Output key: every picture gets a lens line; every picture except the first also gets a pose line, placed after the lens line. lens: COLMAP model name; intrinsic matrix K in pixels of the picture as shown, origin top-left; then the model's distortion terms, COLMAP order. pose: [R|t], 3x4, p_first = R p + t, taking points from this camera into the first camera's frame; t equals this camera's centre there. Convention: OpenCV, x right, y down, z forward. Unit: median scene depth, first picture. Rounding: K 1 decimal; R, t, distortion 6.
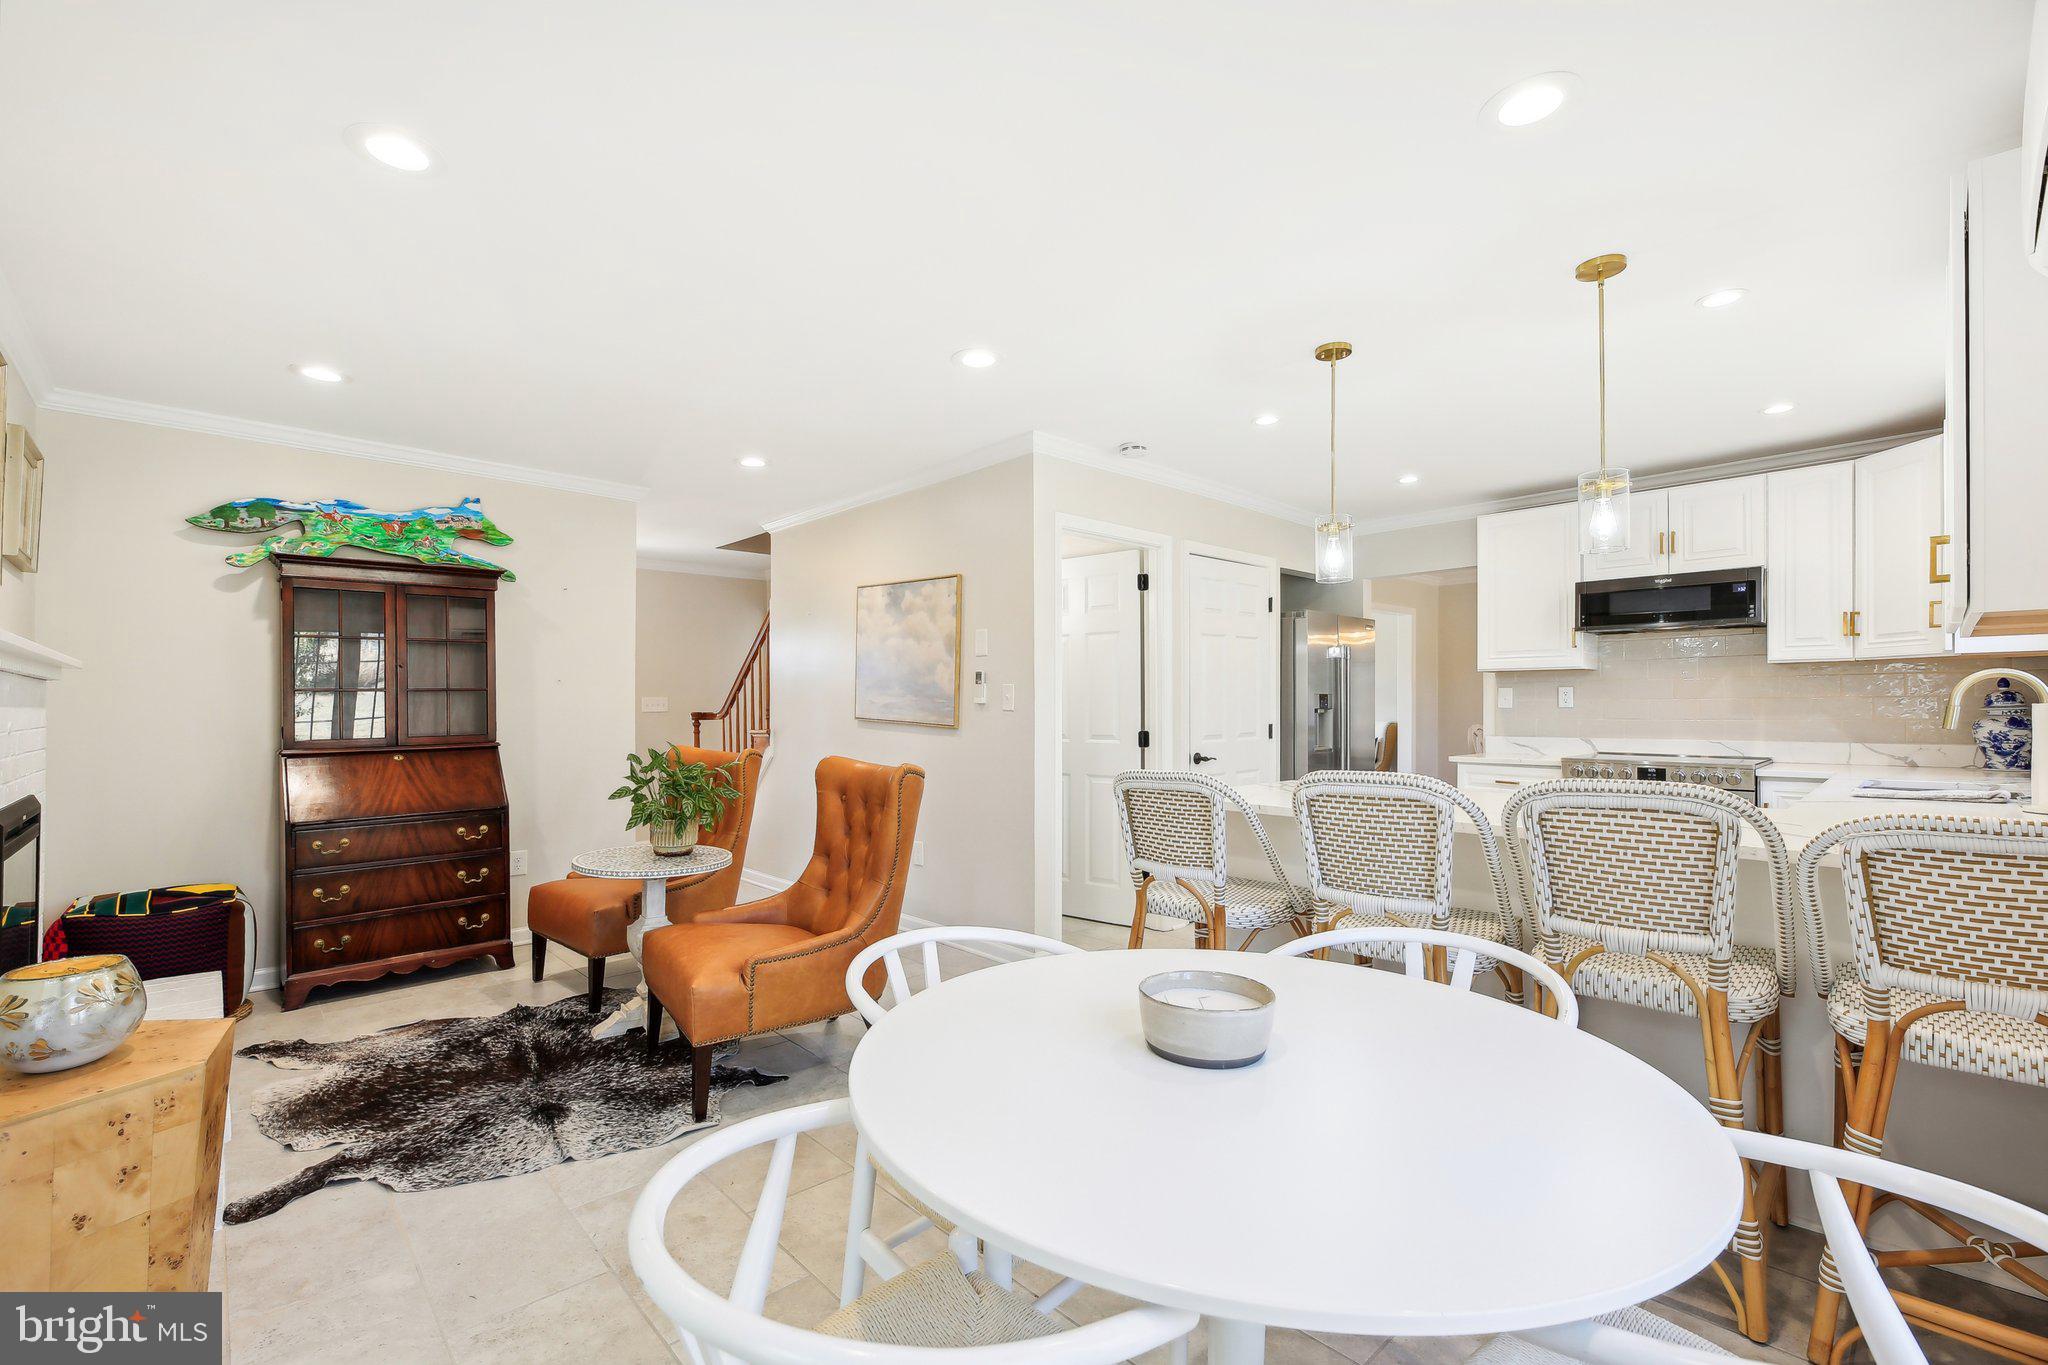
lens RADIAL K [[864.4, 0, 1000.0], [0, 864.4, 704.0], [0, 0, 1]] dist [-0.007278, -0.000704]
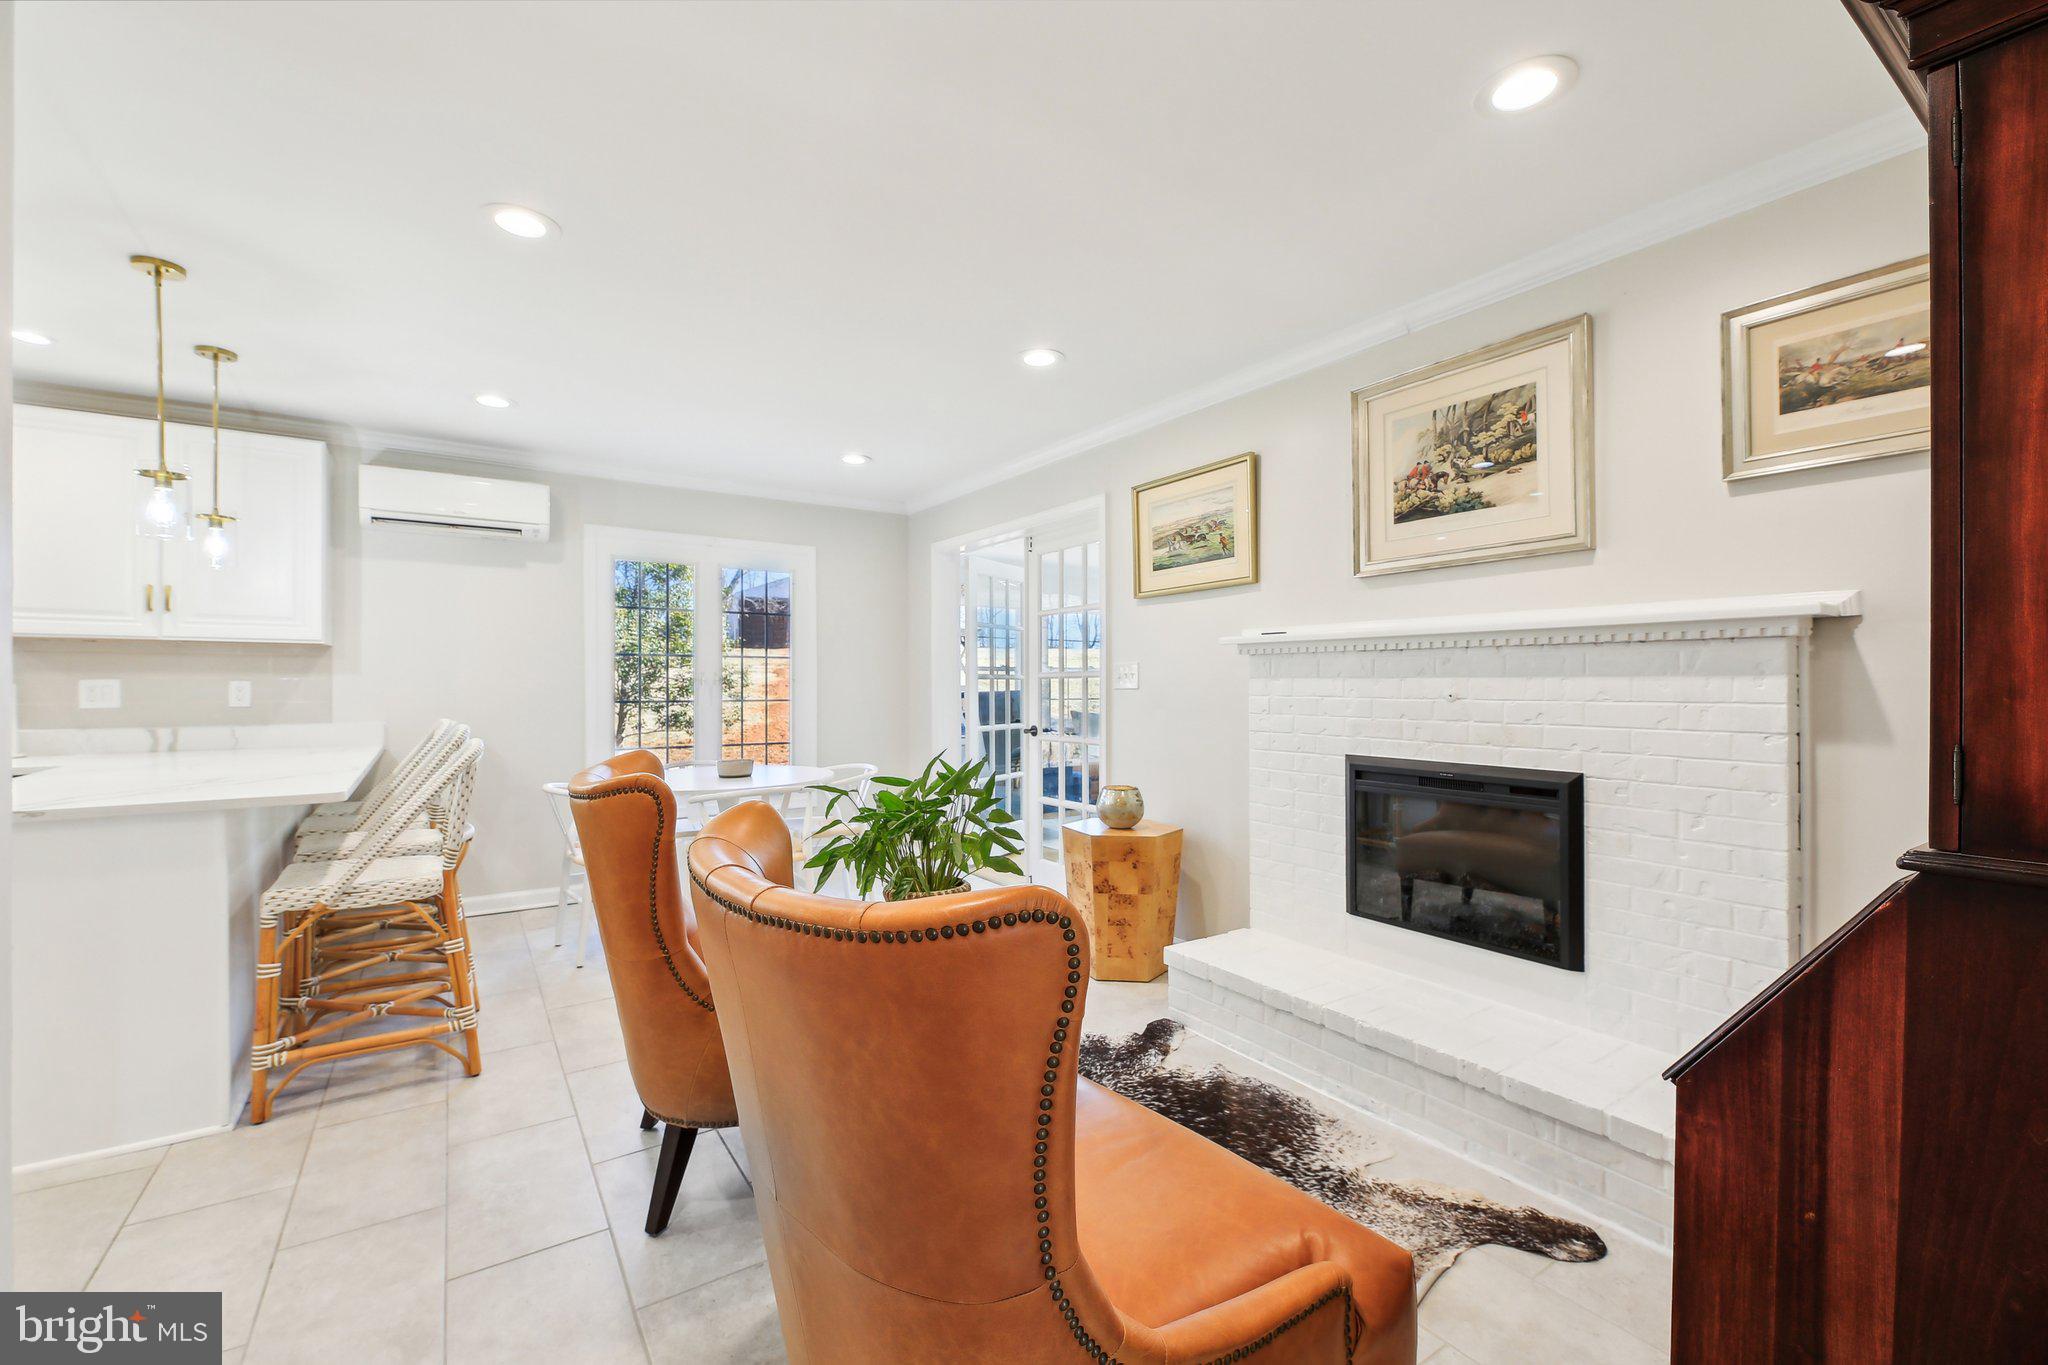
lens RADIAL K [[857.7, 0, 1017.9], [0, 857.7, 686.3], [0, 0, 1]] dist [-0.003438, -0.000270]
pose [[-0.989310, 0.004032, 0.145772, -0.409309], [0.003979, 0.999992, -0.000654, 0.005860], [-0.145774, -0.000067, -0.989318, 1.209102]]
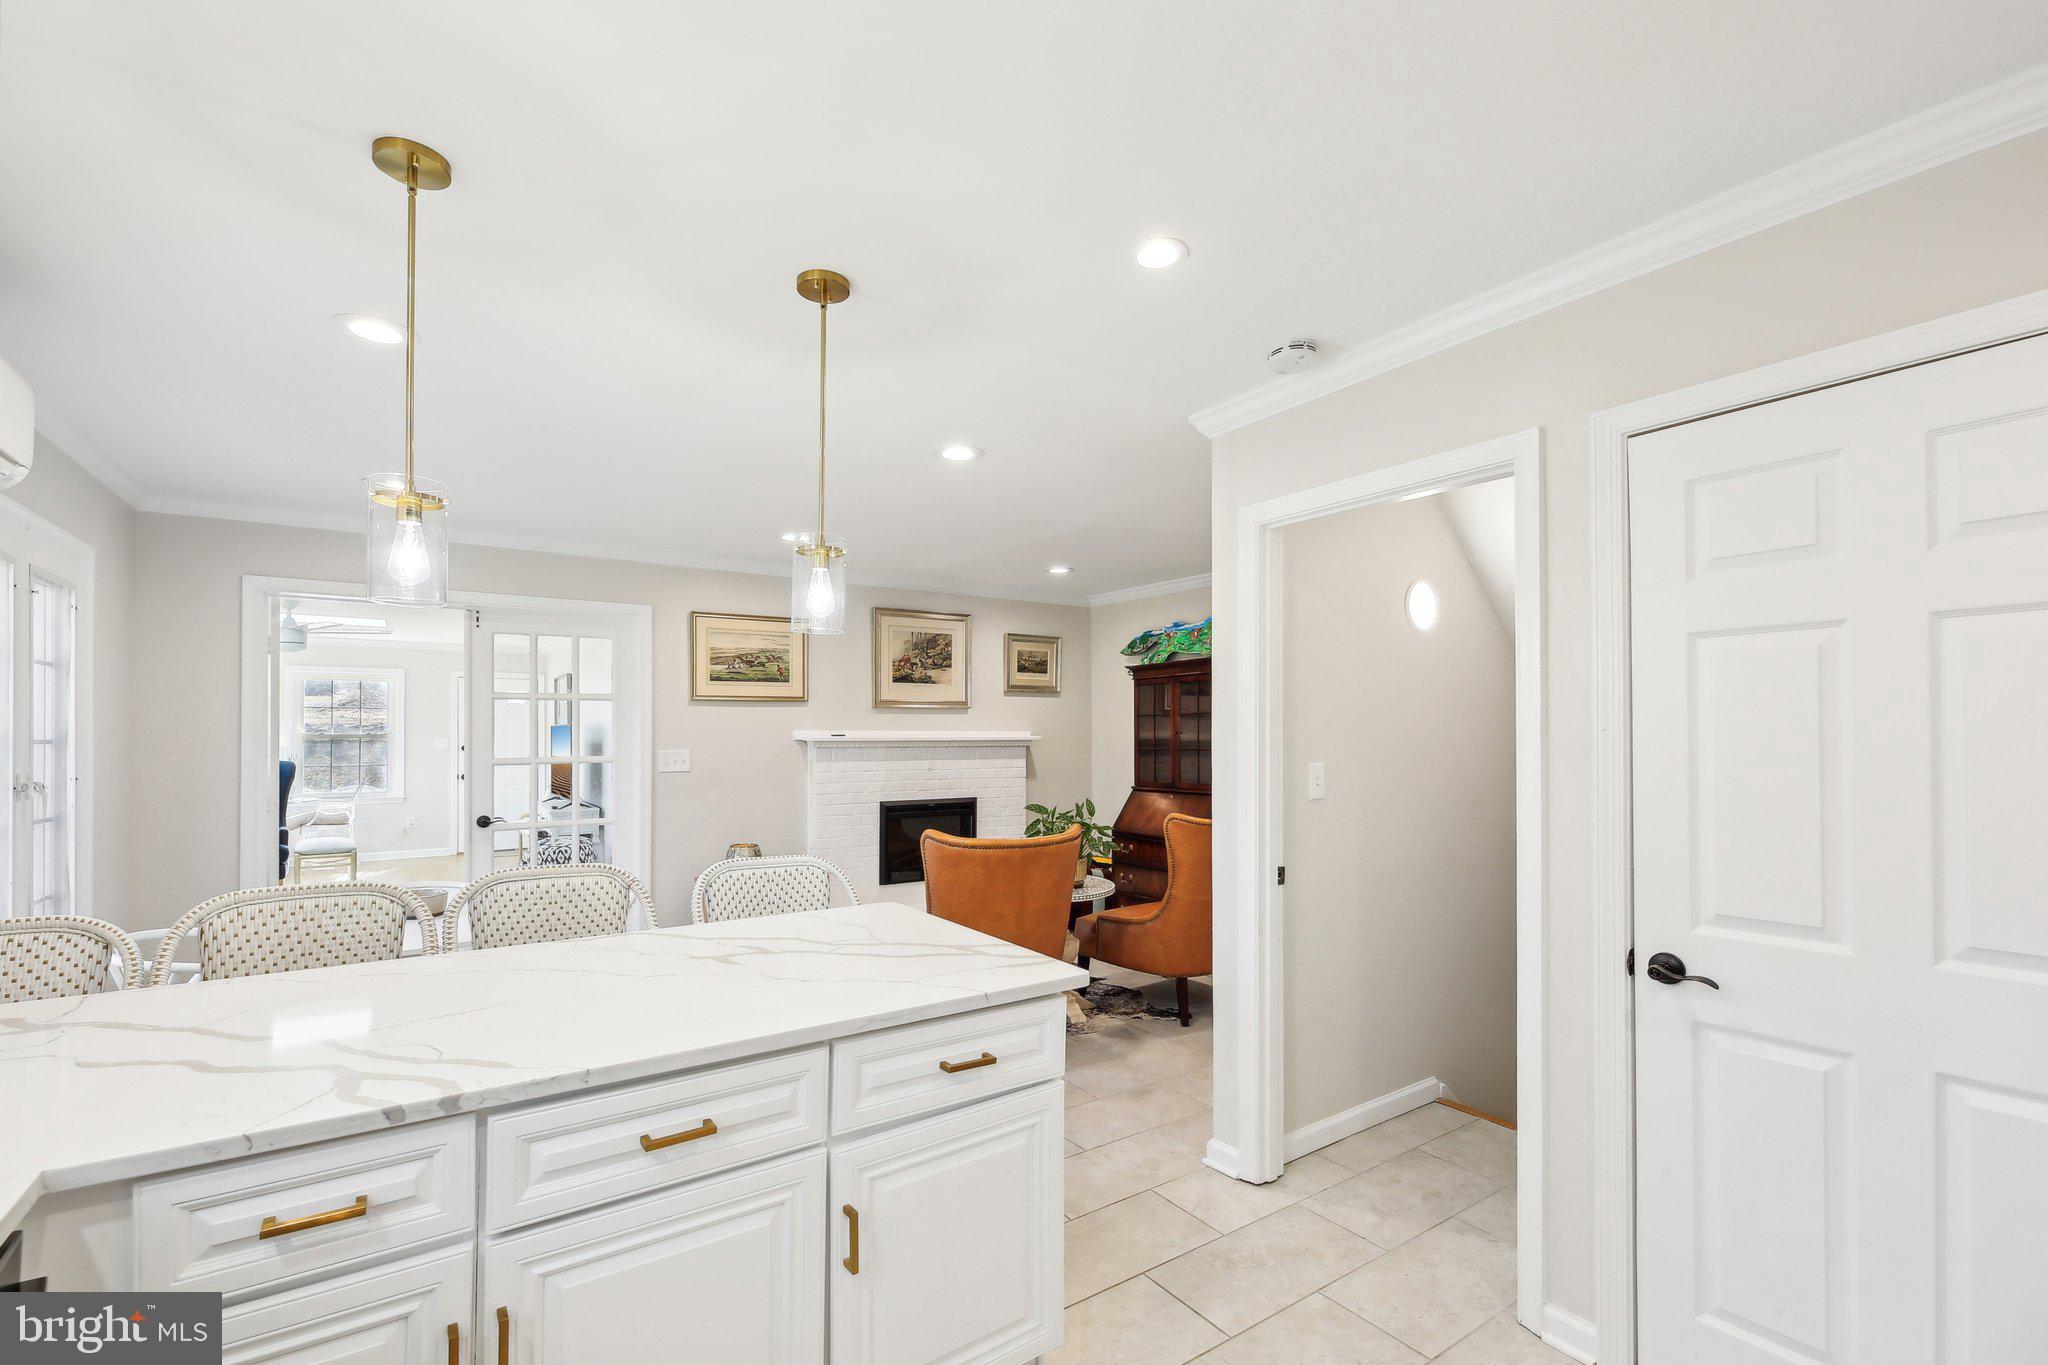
lens RADIAL K [[881.8, 0, 1014.3], [0, 881.8, 726.4], [0, 0, 1]] dist [-0.001567, 0.000084]
pose [[-0.142904, -0.005080, -0.989724, 0.730693], [0.002639, 0.999981, -0.005514, -0.045205], [0.989733, -0.003399, -0.142888, 0.877443]]
